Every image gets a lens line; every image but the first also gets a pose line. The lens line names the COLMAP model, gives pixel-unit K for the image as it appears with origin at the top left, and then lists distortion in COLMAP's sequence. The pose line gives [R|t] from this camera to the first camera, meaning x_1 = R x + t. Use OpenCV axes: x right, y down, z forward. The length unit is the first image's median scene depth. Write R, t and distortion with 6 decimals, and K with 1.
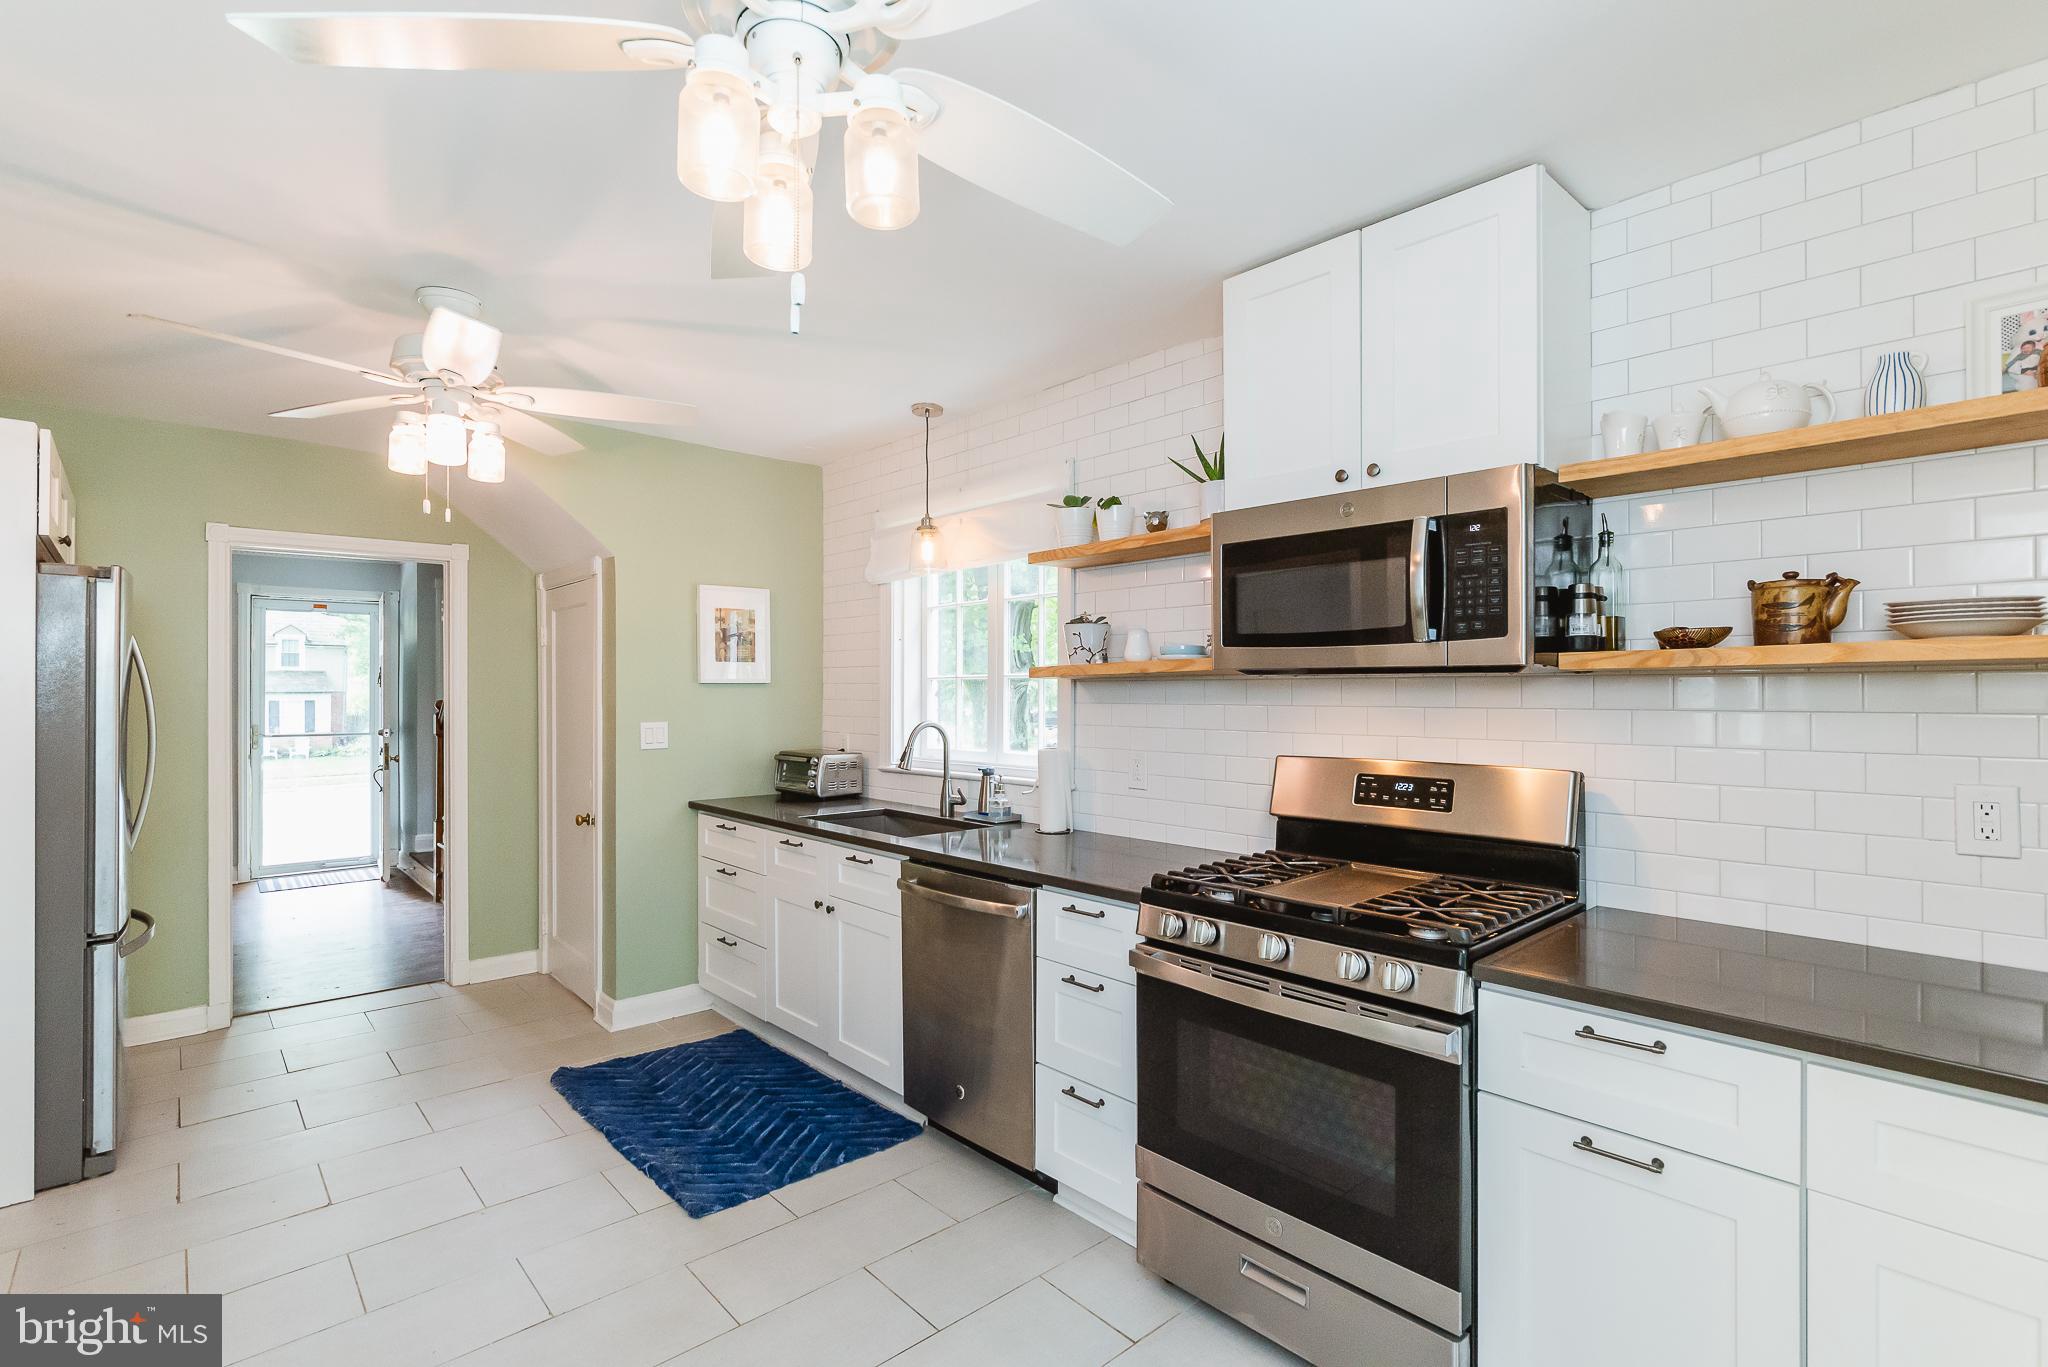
lens RADIAL K [[930.6, 0, 1038.5], [0, 930.6, 690.8], [0, 0, 1]] dist [0.000850, -0.000007]
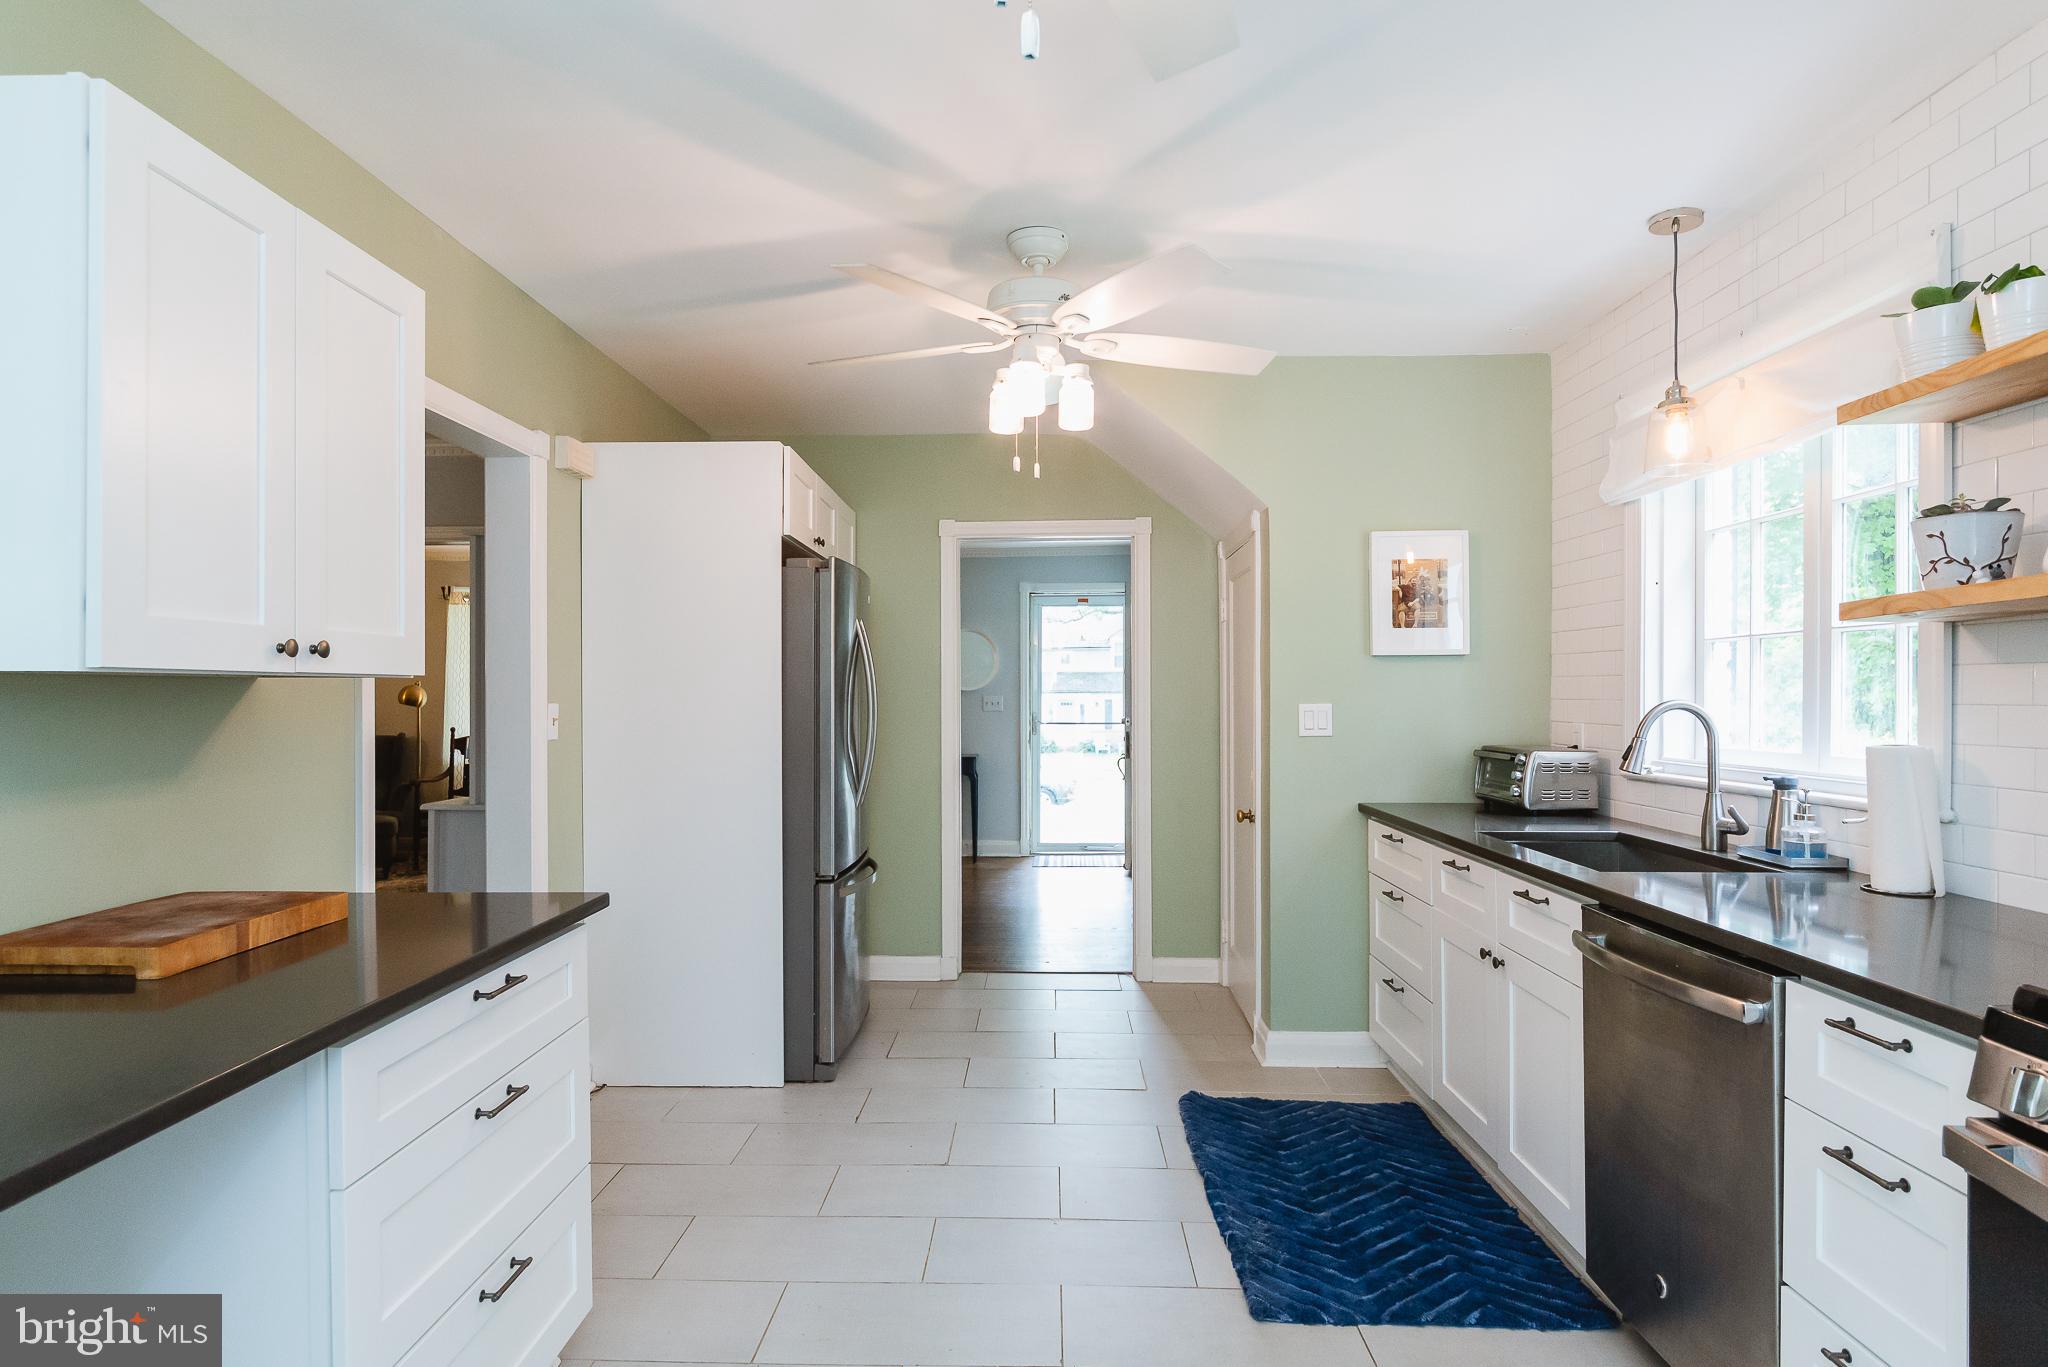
lens RADIAL K [[1103.5, 0, 1016.7], [0, 1103.5, 696.3], [0, 0, 1]] dist [-0.002269, -0.000650]
pose [[0.714599, -0.000496, -0.699534, 0.092758], [0.005113, 0.999977, 0.004514, 0.024369], [0.699516, -0.006802, 0.714585, 0.133925]]
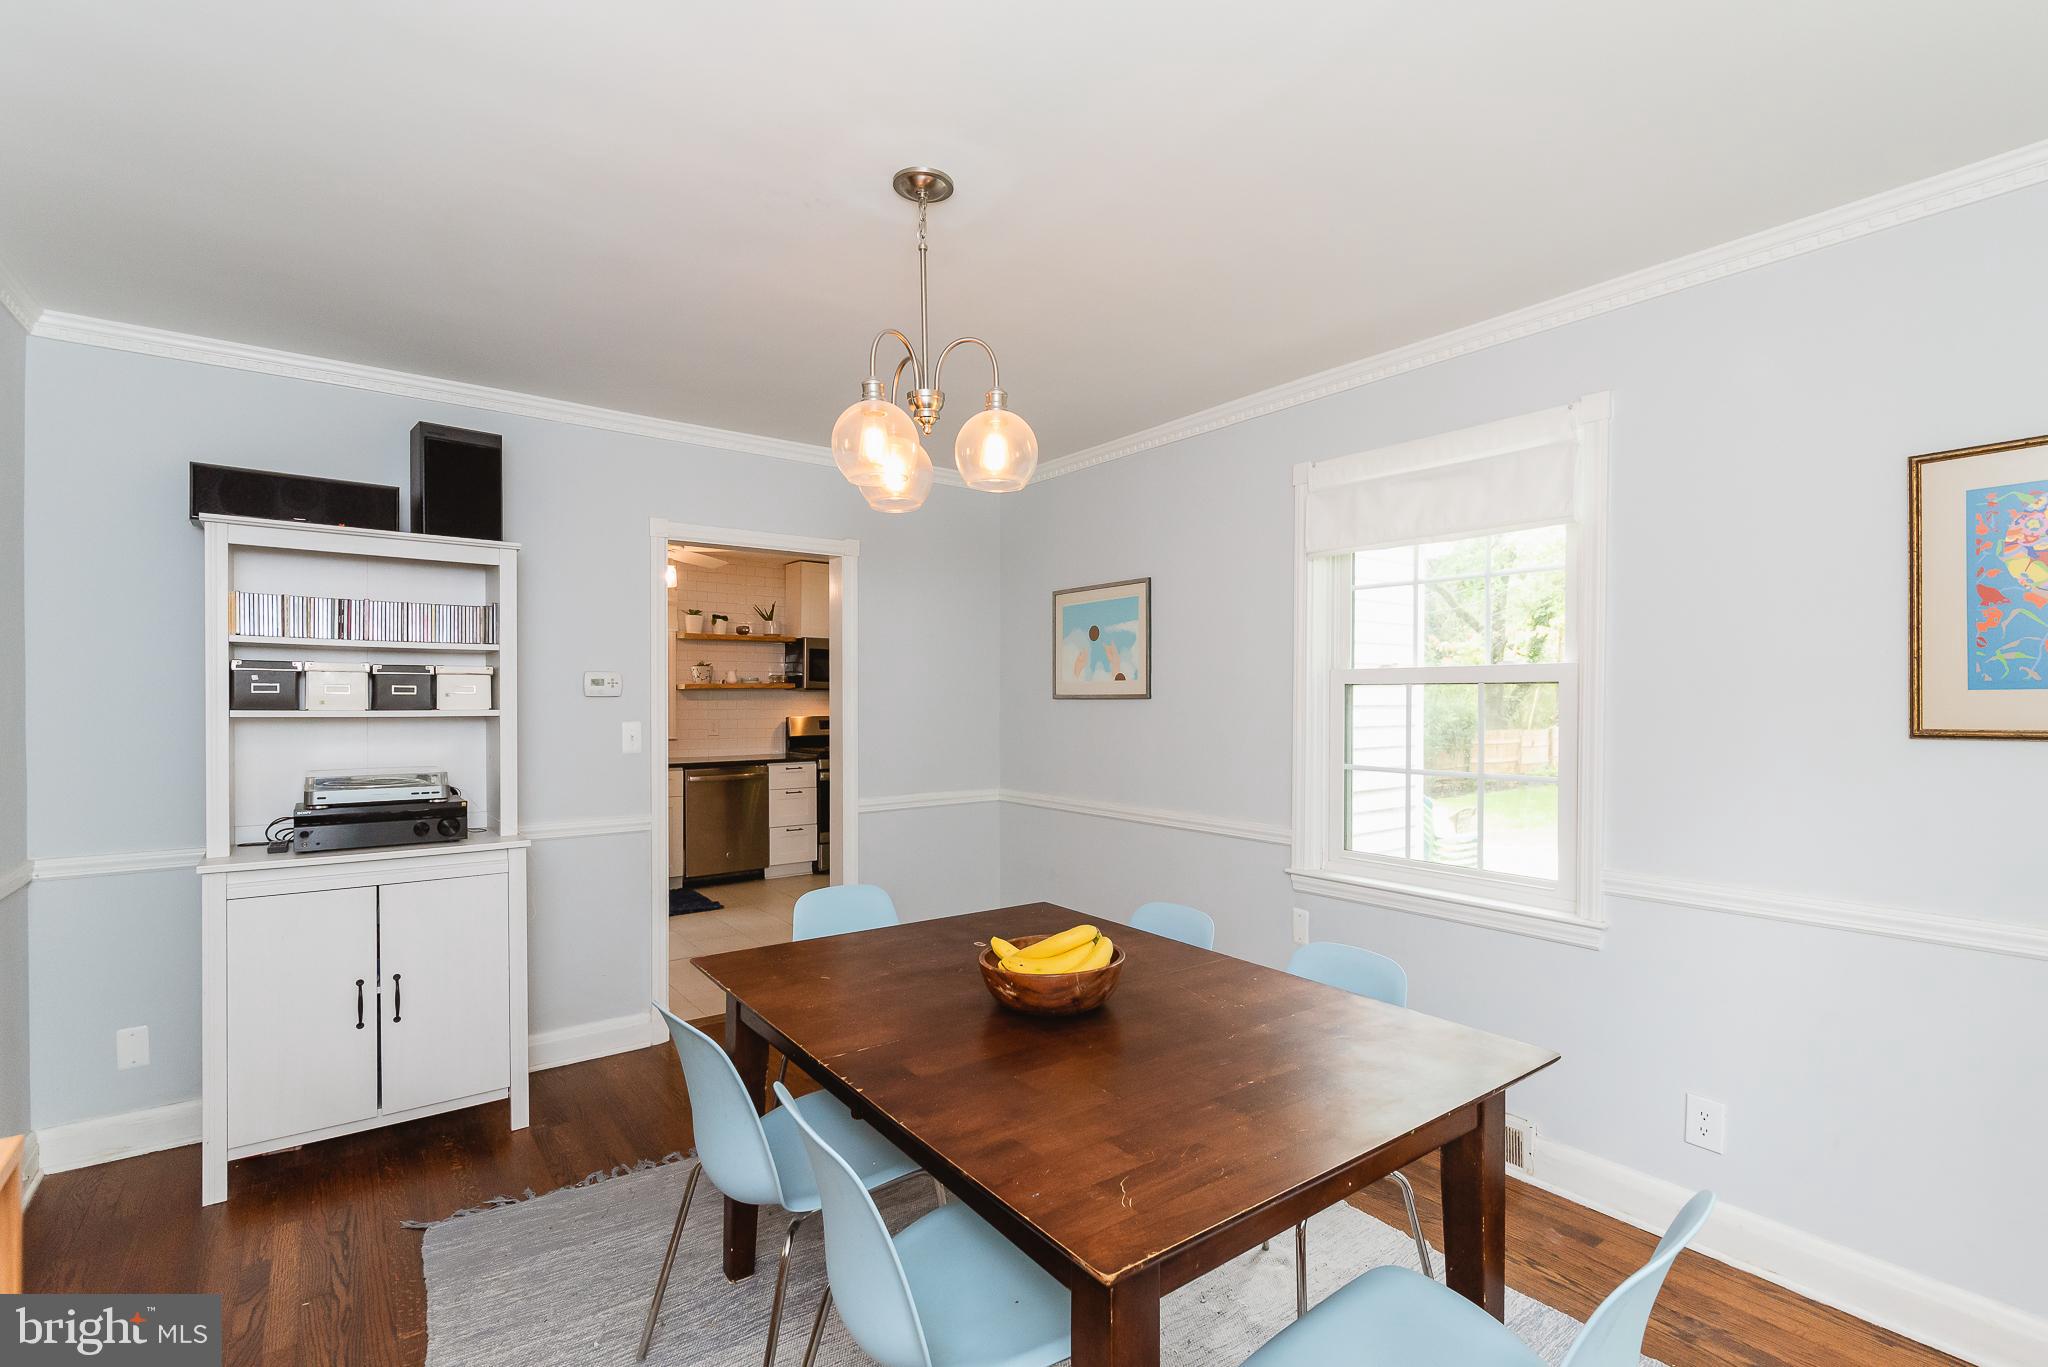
lens RADIAL K [[930.6, 0, 1038.5], [0, 930.6, 690.8], [0, 0, 1]] dist [0.000850, -0.000007]
pose [[0.096467, 0.007025, 0.995311, -1.940434], [-0.003553, 0.999971, -0.006713, 0.002347], [-0.995330, -0.002889, 0.096489, -0.065791]]
